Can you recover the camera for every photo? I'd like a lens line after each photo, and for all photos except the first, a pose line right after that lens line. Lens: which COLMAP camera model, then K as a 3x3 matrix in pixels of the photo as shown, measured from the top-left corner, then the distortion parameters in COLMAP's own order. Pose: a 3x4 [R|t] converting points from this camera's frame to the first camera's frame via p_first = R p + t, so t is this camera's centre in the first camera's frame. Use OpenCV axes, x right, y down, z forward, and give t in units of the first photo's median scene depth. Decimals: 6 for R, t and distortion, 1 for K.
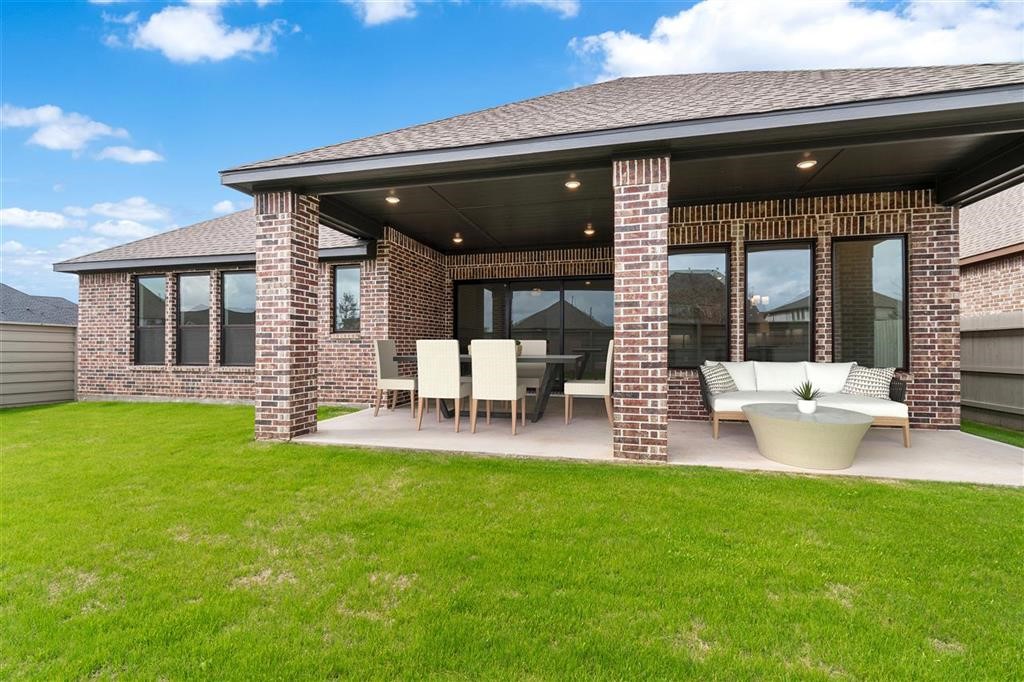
lens RADIAL K [[457.5, 0, 511.1], [0, 457.5, 343.9], [0, 0, 1]] dist [0.002881, -0.001137]
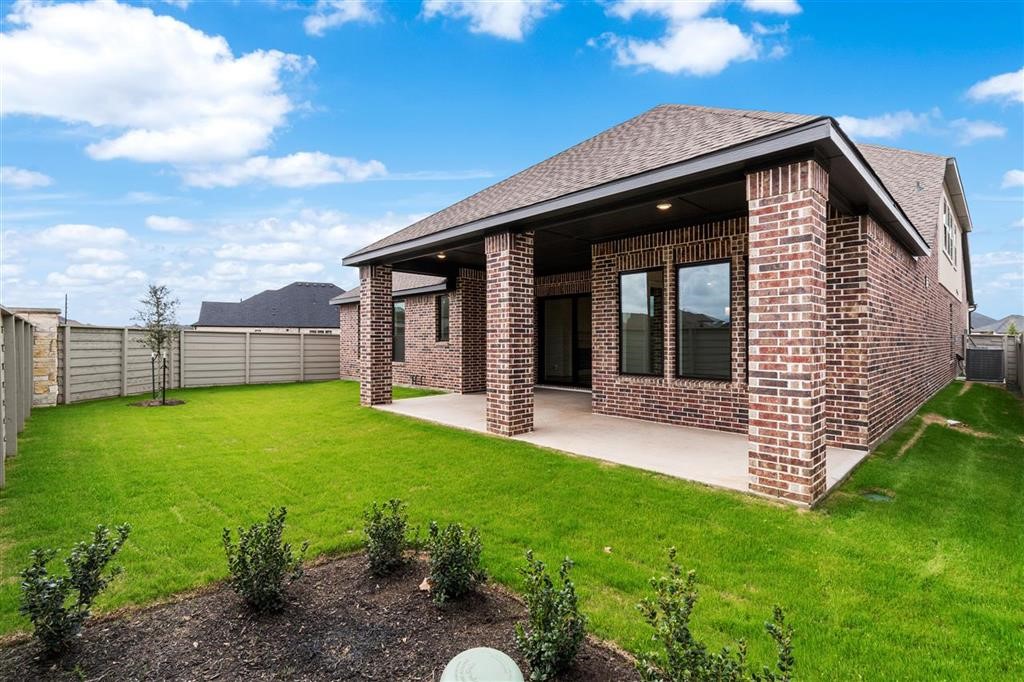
lens RADIAL K [[457.5, 0, 501.9], [0, 457.5, 340.7], [0, 0, 1]] dist [0.002881, -0.001137]
pose [[0.841803, 0.000100, -0.539786, 0.844444], [0.003768, 0.999975, 0.006060, -0.048699], [0.539772, -0.007135, 0.841781, -0.201487]]
